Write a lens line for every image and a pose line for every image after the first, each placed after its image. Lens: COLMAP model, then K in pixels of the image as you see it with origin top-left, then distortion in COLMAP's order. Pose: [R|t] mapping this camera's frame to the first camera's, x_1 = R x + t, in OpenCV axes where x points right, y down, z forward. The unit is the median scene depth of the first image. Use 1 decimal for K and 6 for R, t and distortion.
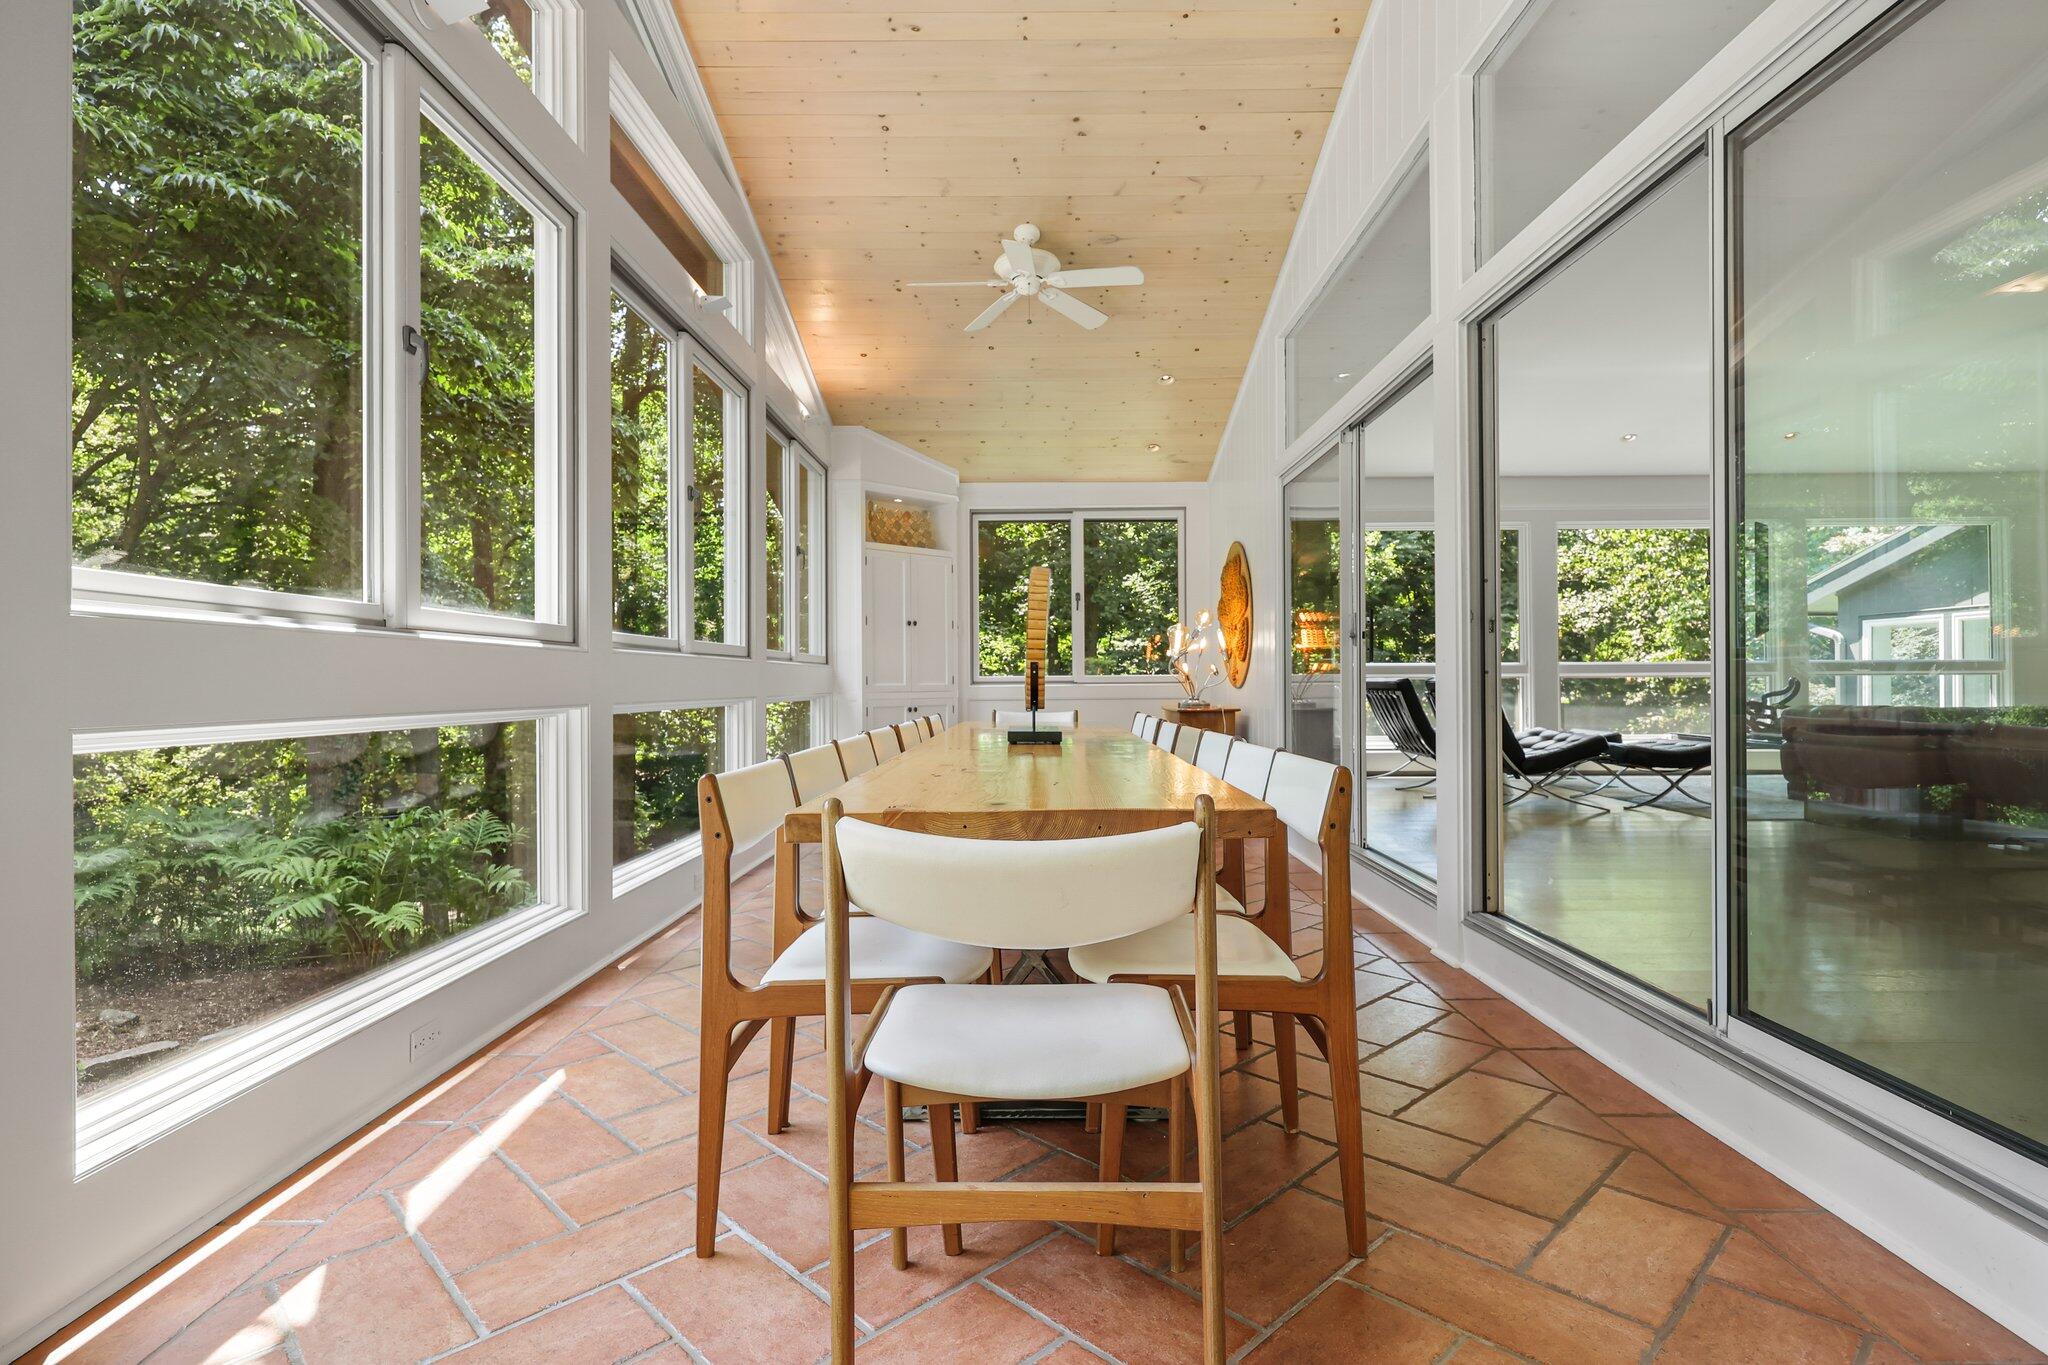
lens RADIAL K [[1009.0, 0, 1020.7], [0, 1009.0, 667.0], [0, 0, 1]] dist [0.002082, 0.000227]
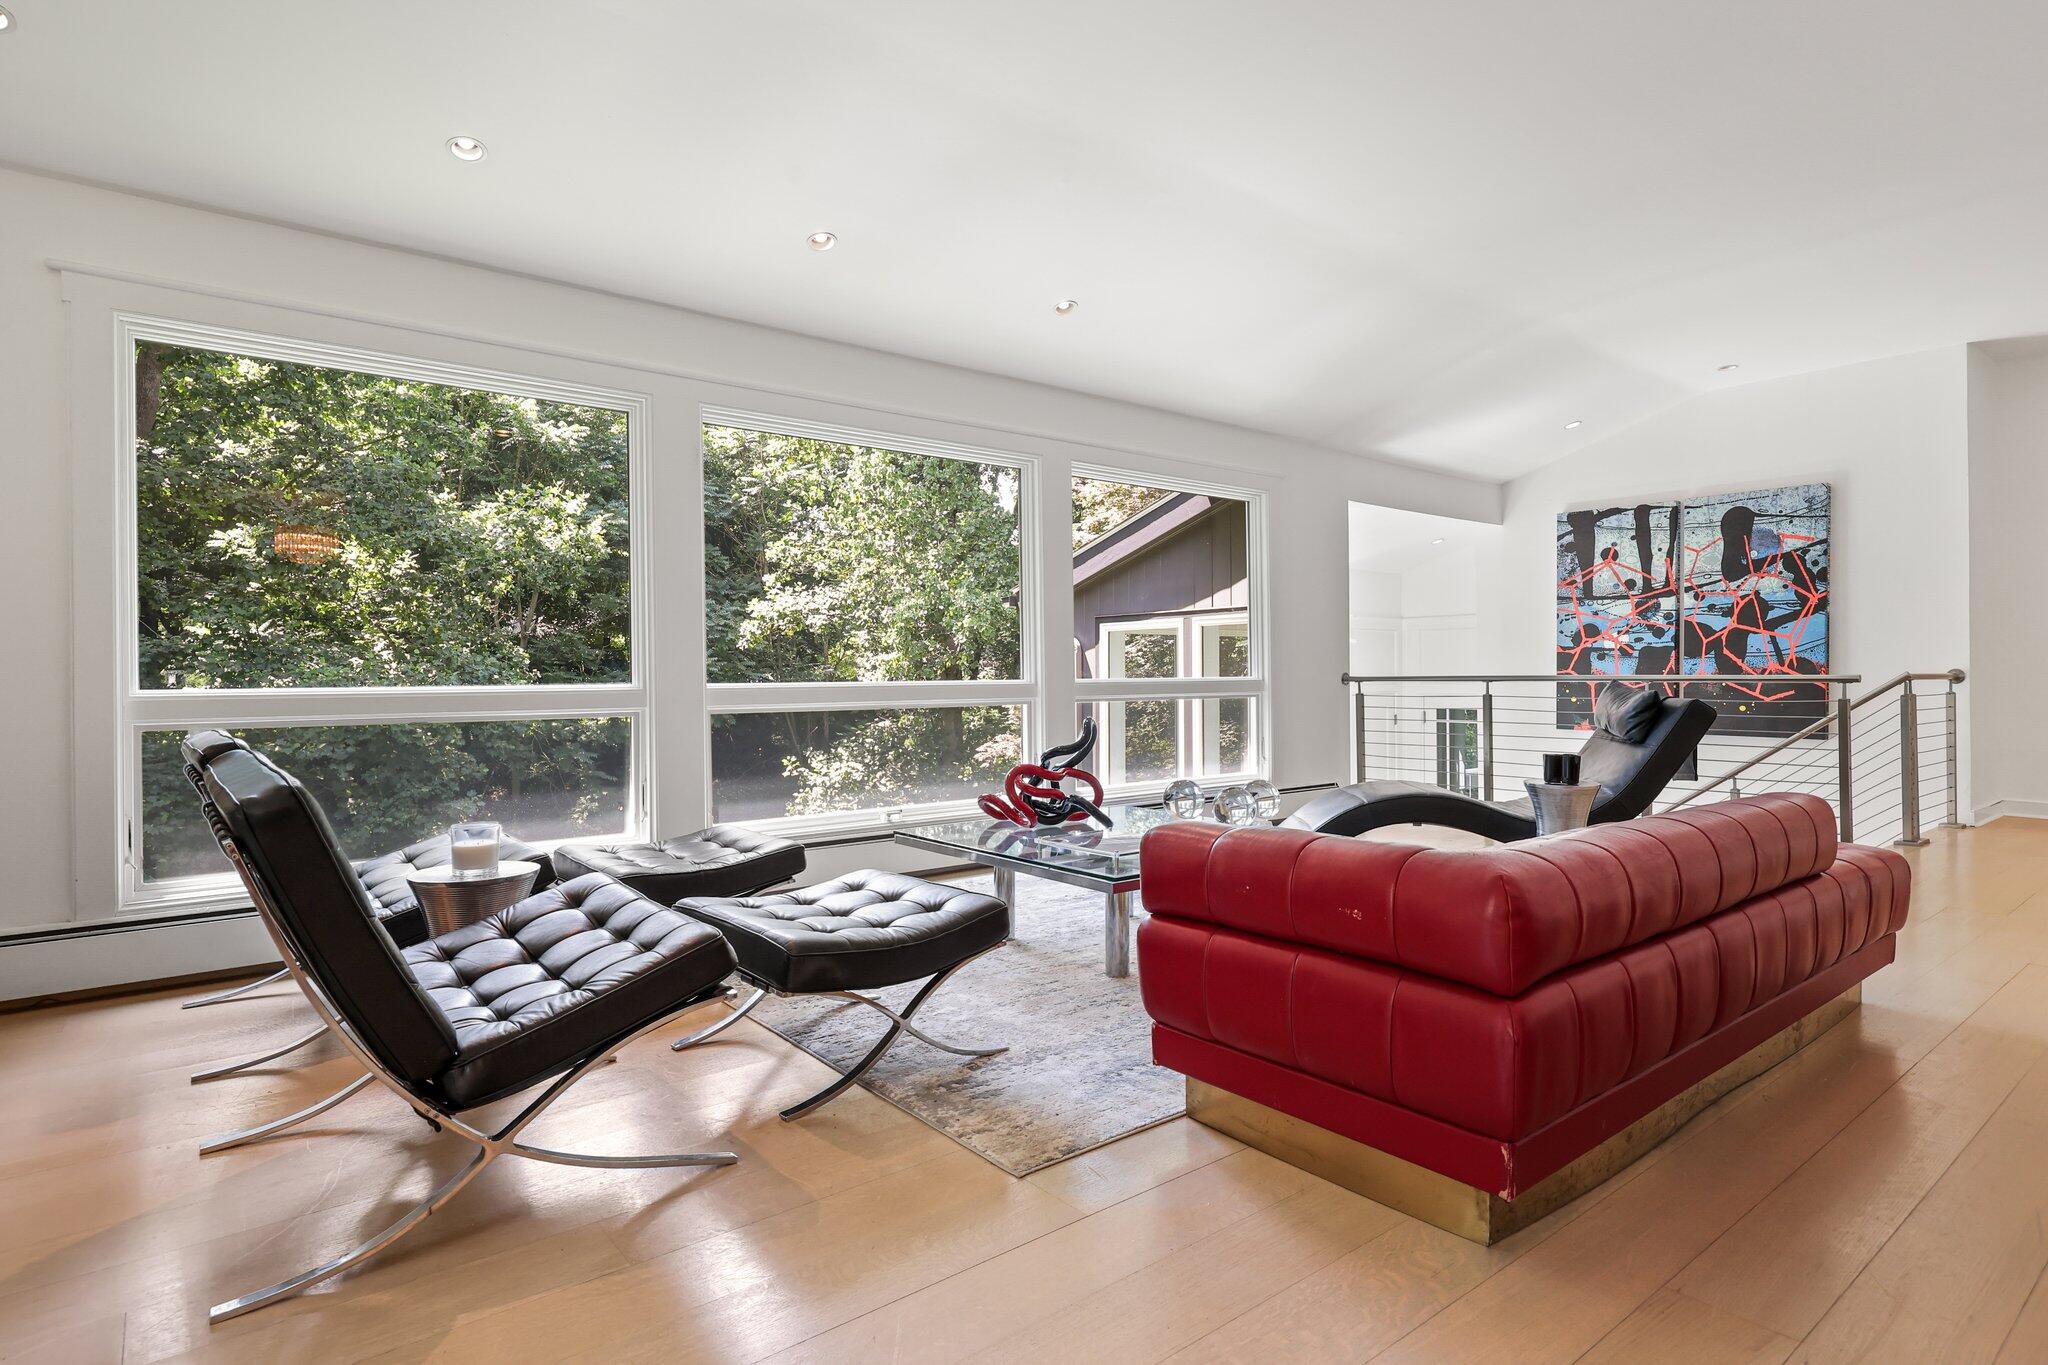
lens RADIAL K [[1095.0, 0, 1024.0], [0, 1095.0, 673.6], [0, 0, 1]] dist [-0.000957, 0.000000]
pose [[0.771742, -0.000948, 0.635935, 0.089253], [-0.003848, 0.999974, 0.006160, -0.003941], [-0.635924, -0.007201, 0.771718, 0.139349]]
